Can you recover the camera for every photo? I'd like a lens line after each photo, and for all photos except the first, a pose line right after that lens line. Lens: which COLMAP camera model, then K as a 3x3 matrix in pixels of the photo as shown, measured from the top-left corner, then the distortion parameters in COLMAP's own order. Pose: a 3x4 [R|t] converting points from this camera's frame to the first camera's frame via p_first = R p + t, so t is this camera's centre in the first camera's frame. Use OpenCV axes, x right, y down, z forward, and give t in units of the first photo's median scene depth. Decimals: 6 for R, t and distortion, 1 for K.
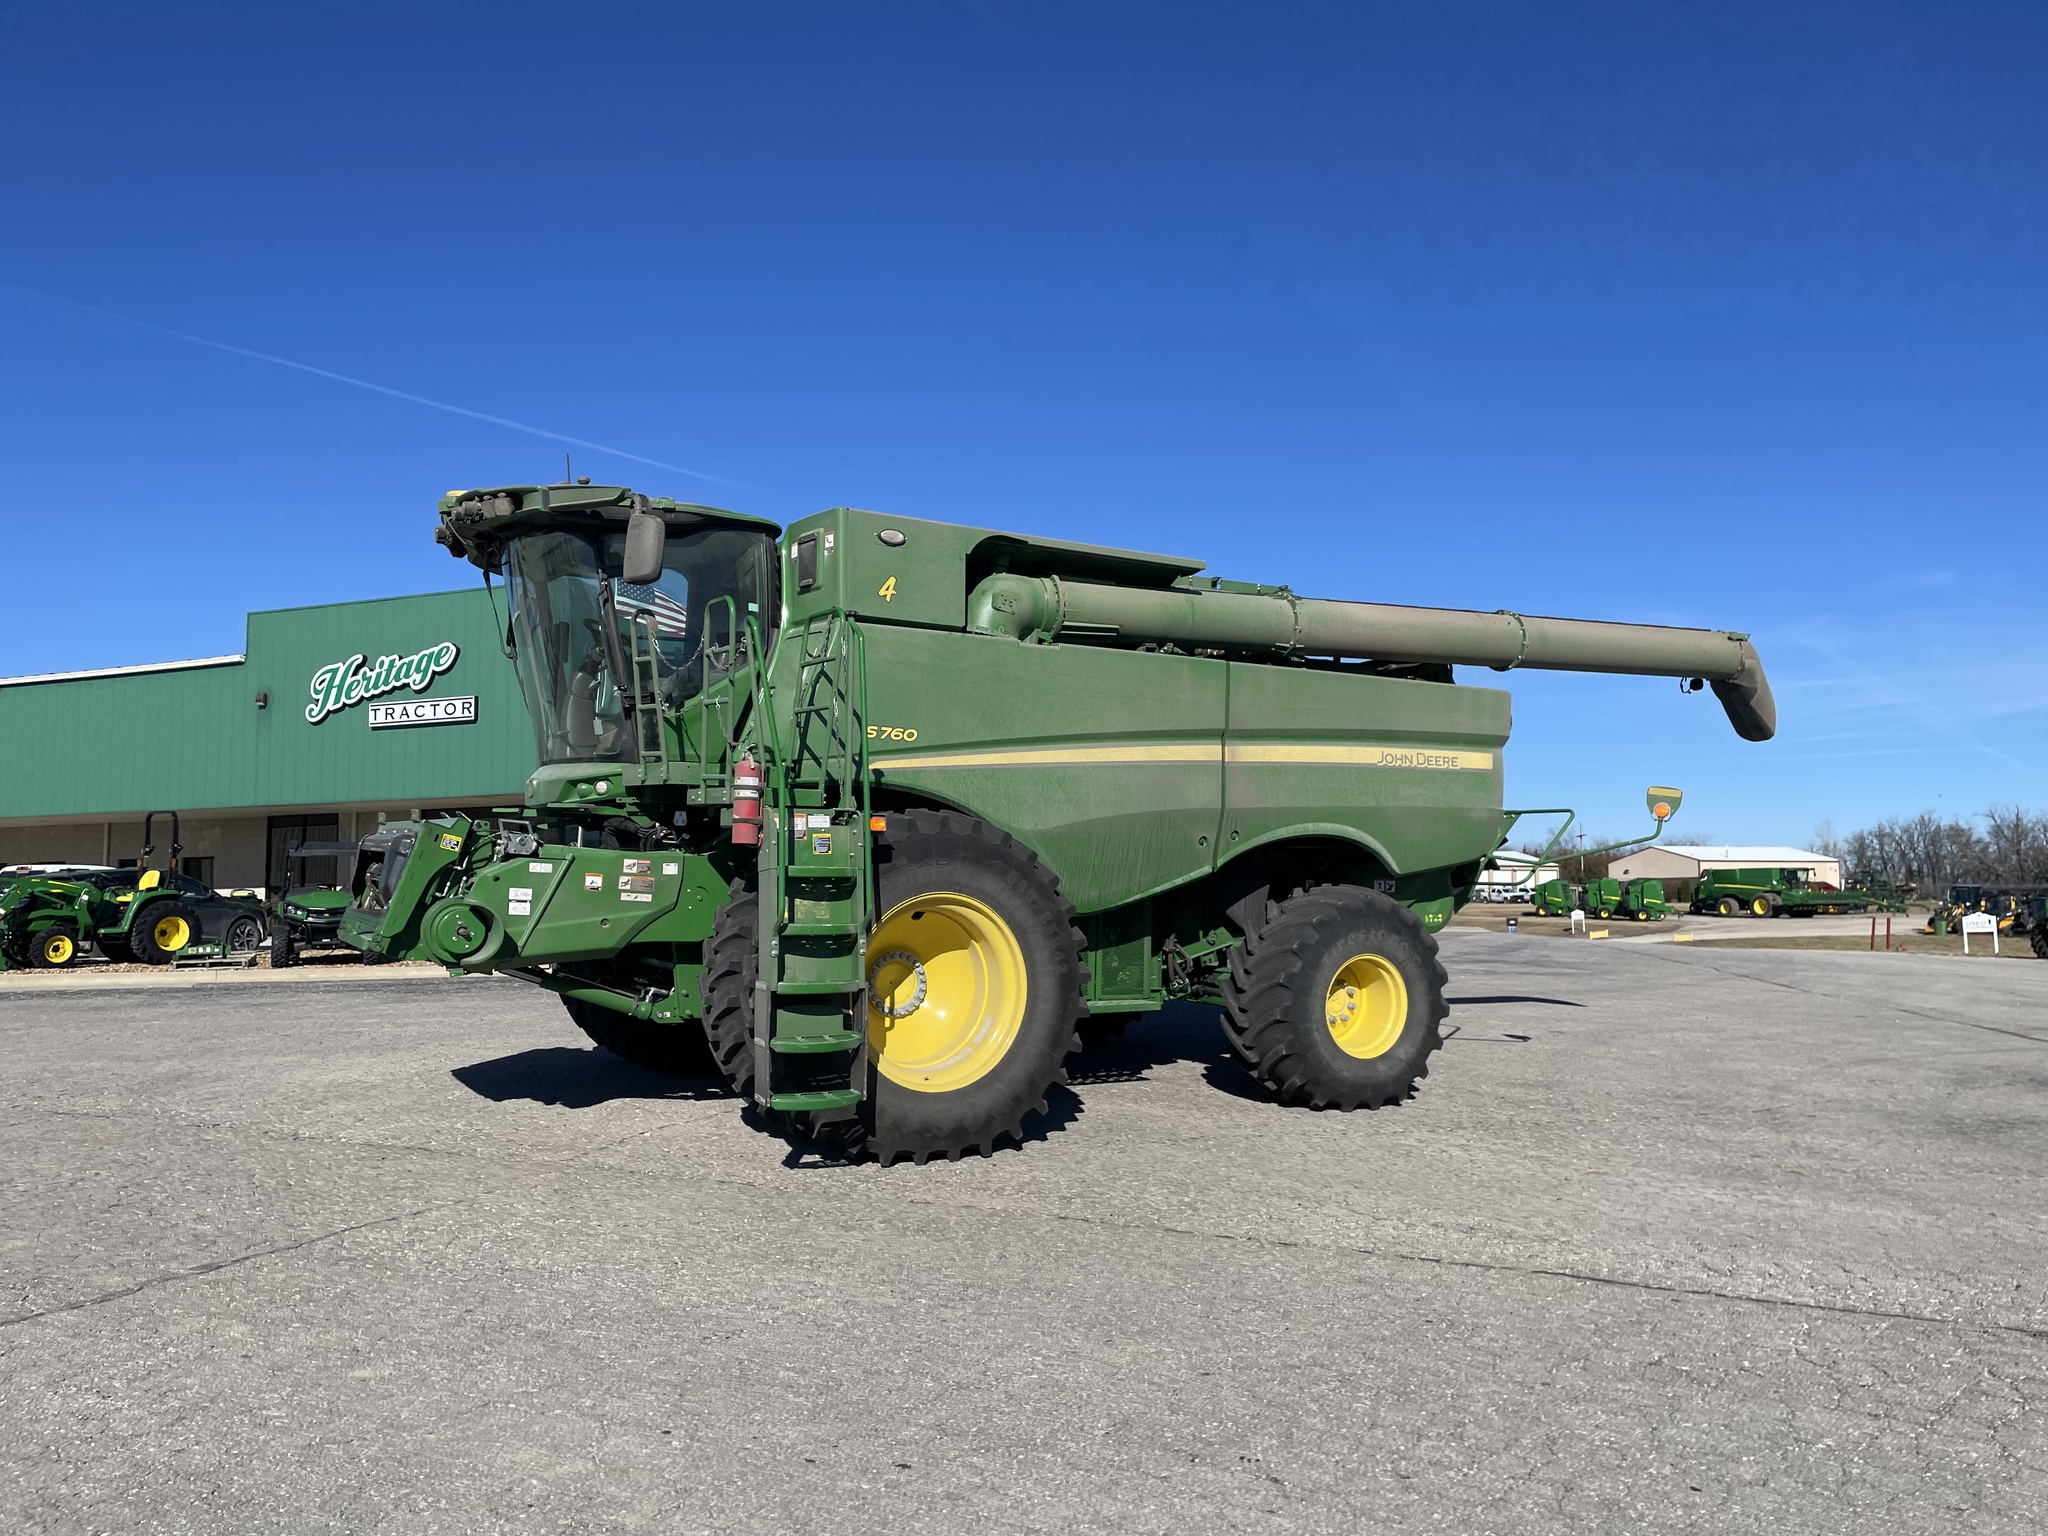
lens RADIAL K [[1561.3, 0, 1015.8], [0, 1561.3, 772.1], [0, 0, 1]] dist [0.098657, -0.130205]
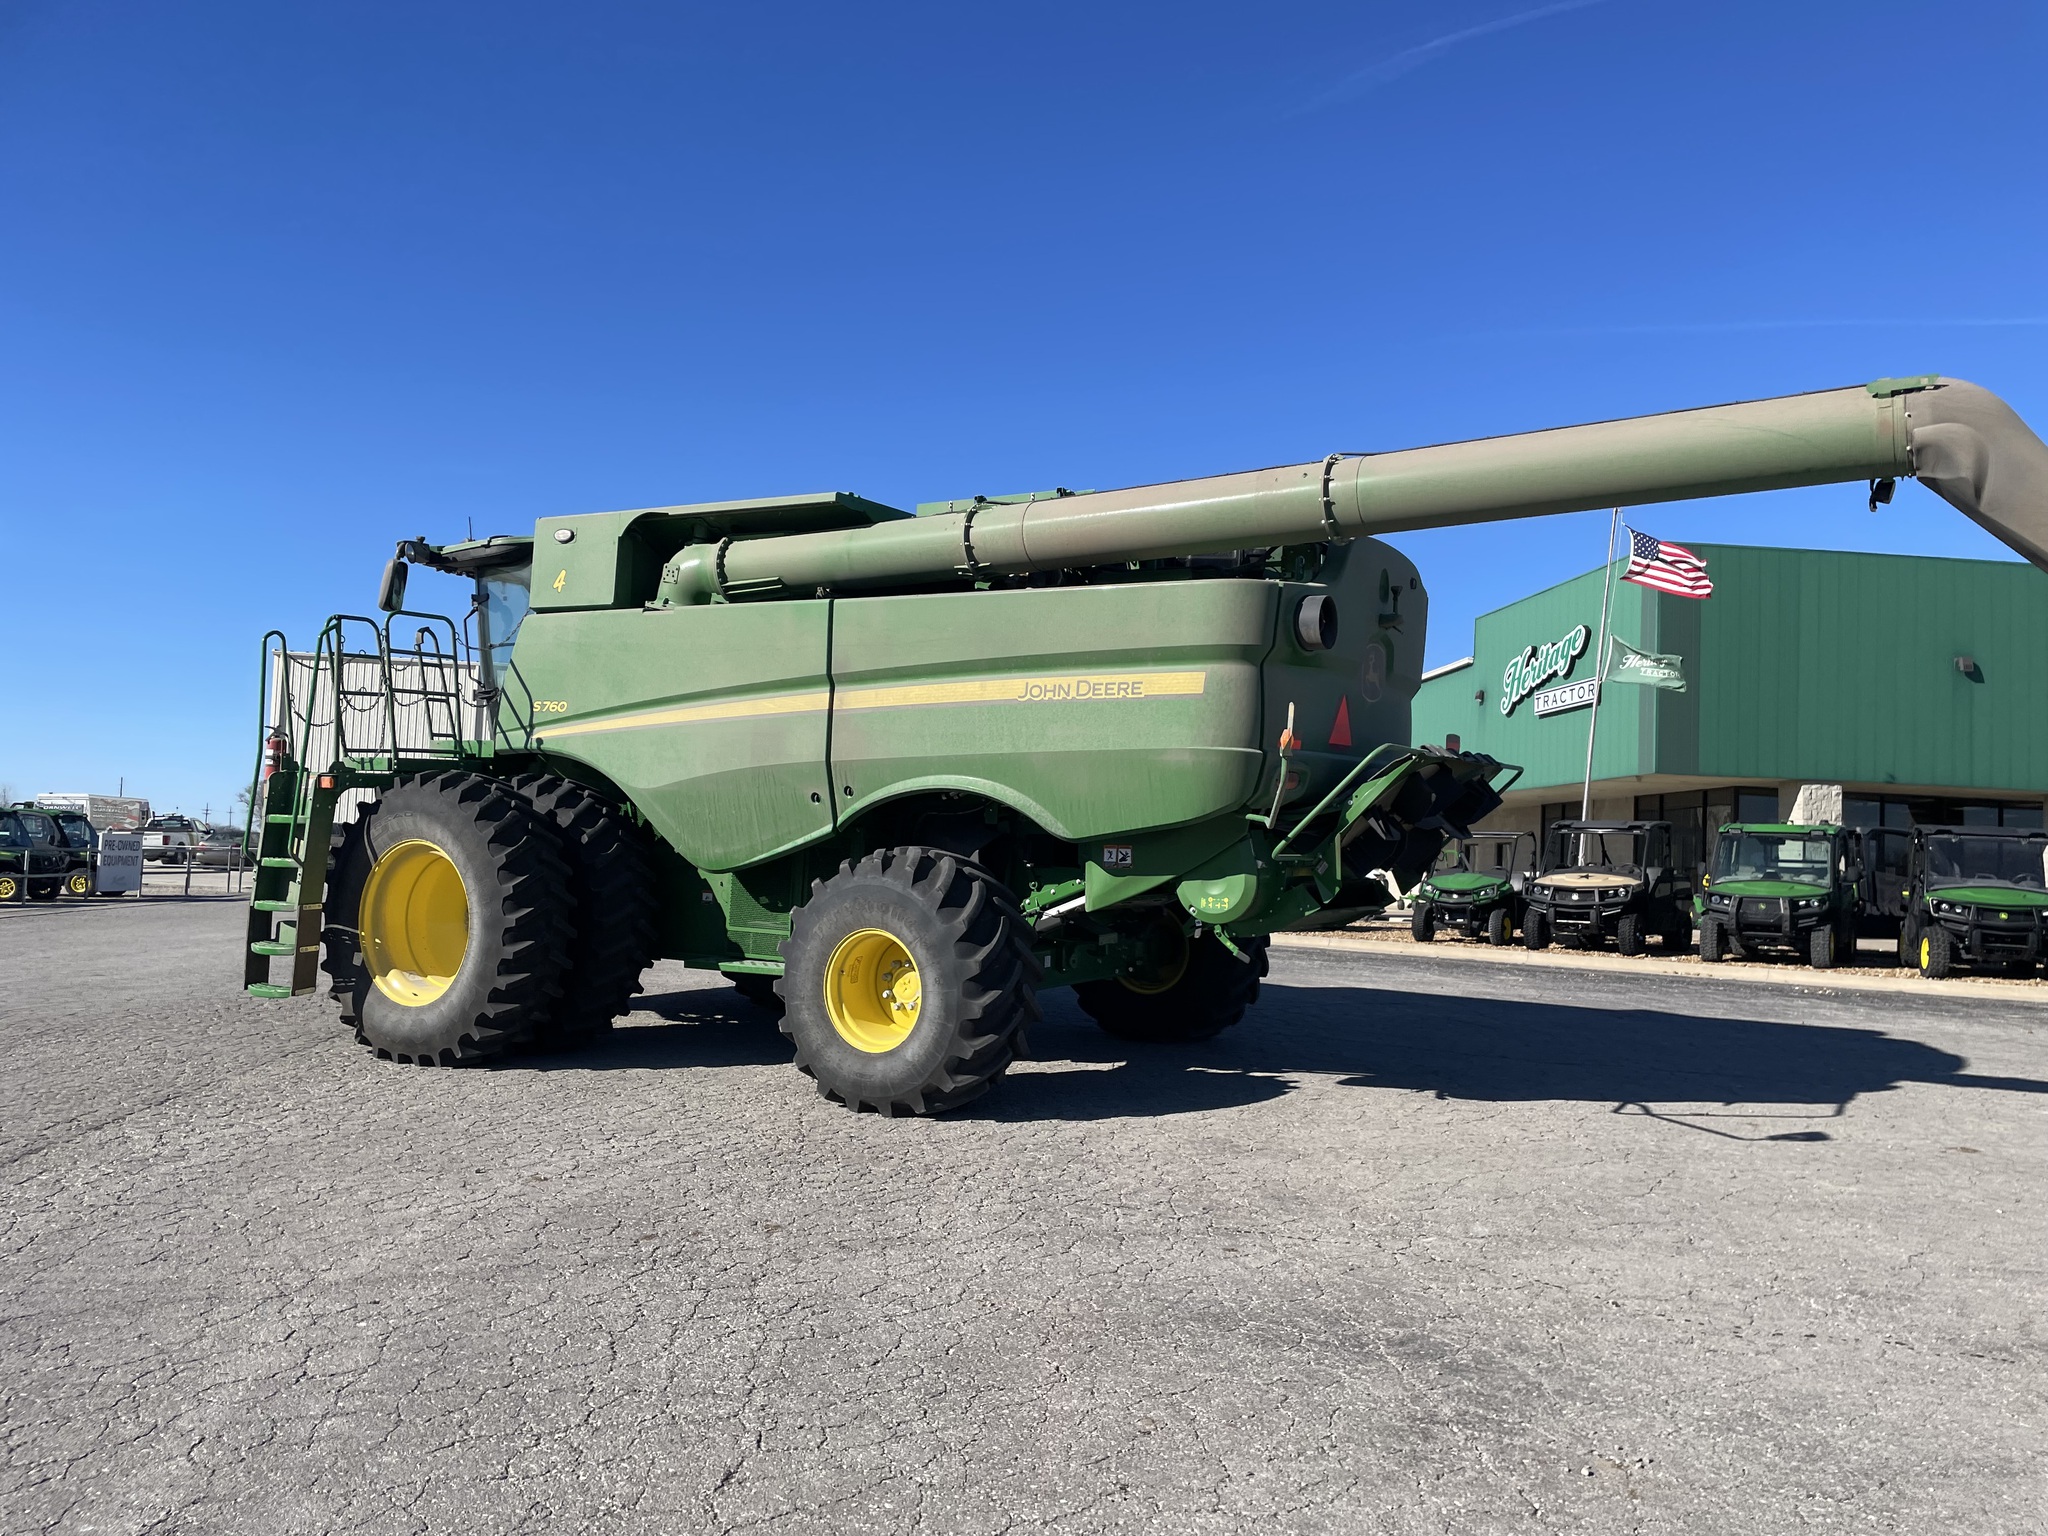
lens RADIAL K [[1561.3, 0, 1015.8], [0, 1561.3, 772.1], [0, 0, 1]] dist [0.098657, -0.130205]
pose [[0.486256, -0.030273, -0.873292, 1.014424], [0.030205, 0.999385, -0.017825, 0.050517], [0.873294, -0.017710, 0.486871, 0.675409]]
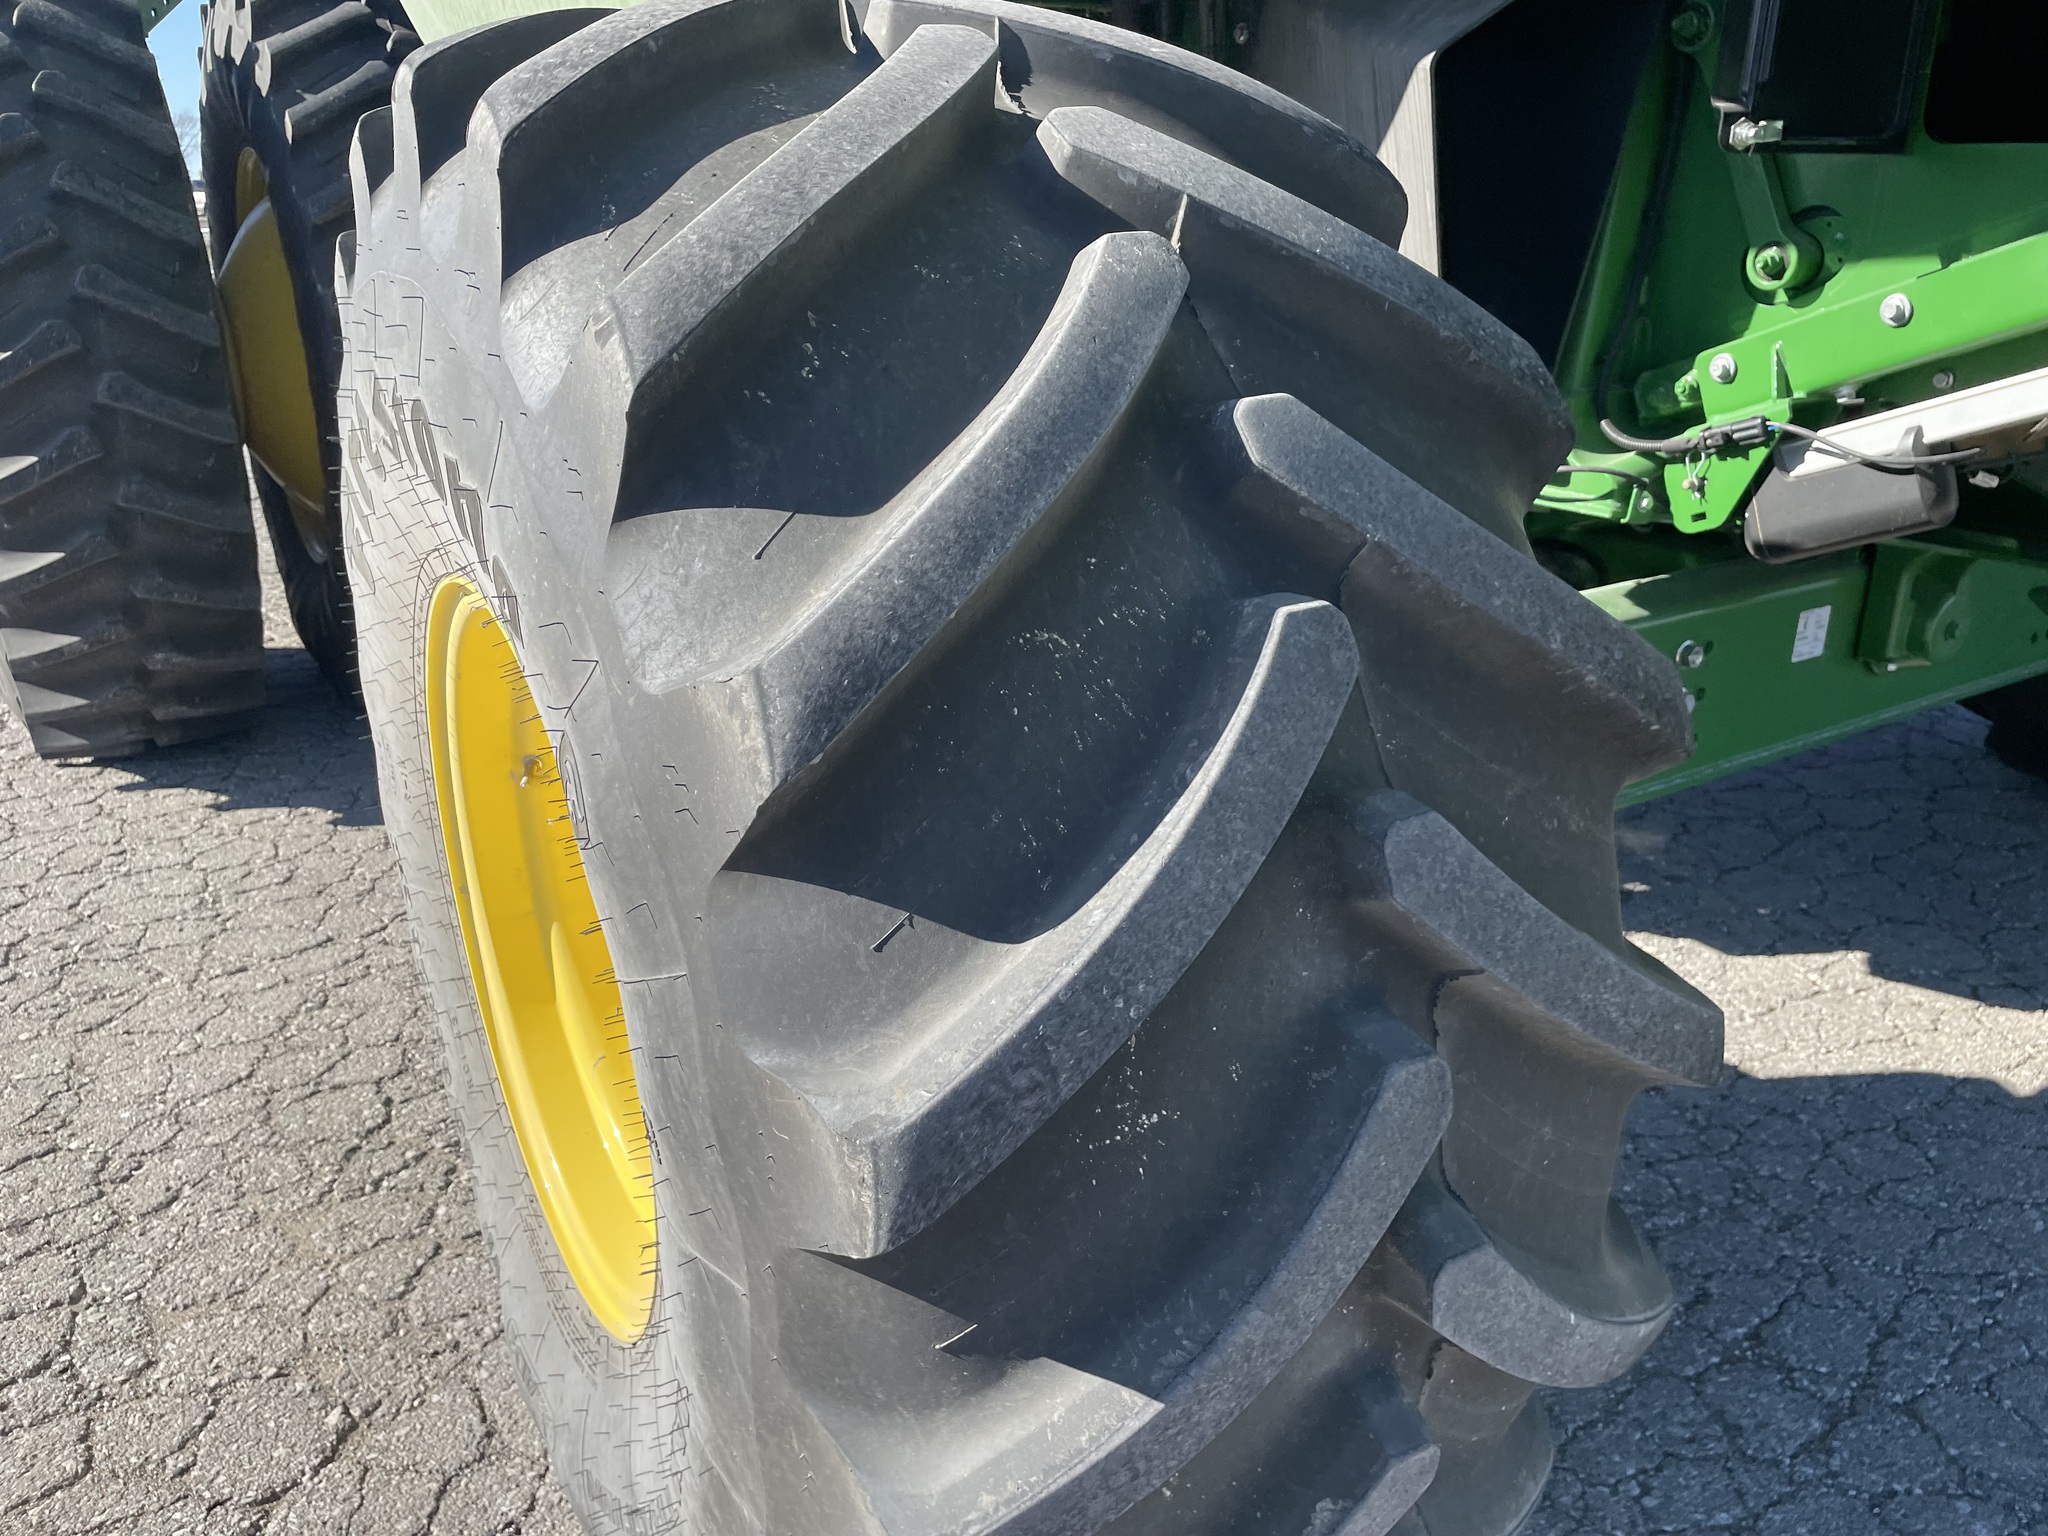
lens RADIAL K [[1531.0, 0, 1023.0], [0, 1531.0, 733.1], [0, 0, 1]] dist [0.065922, -0.003061]
pose [[0.048232, 0.312626, -0.948651, 0.352224], [0.059320, 0.947183, 0.315158, 0.092746], [0.997073, -0.071475, 0.027140, 1.061498]]
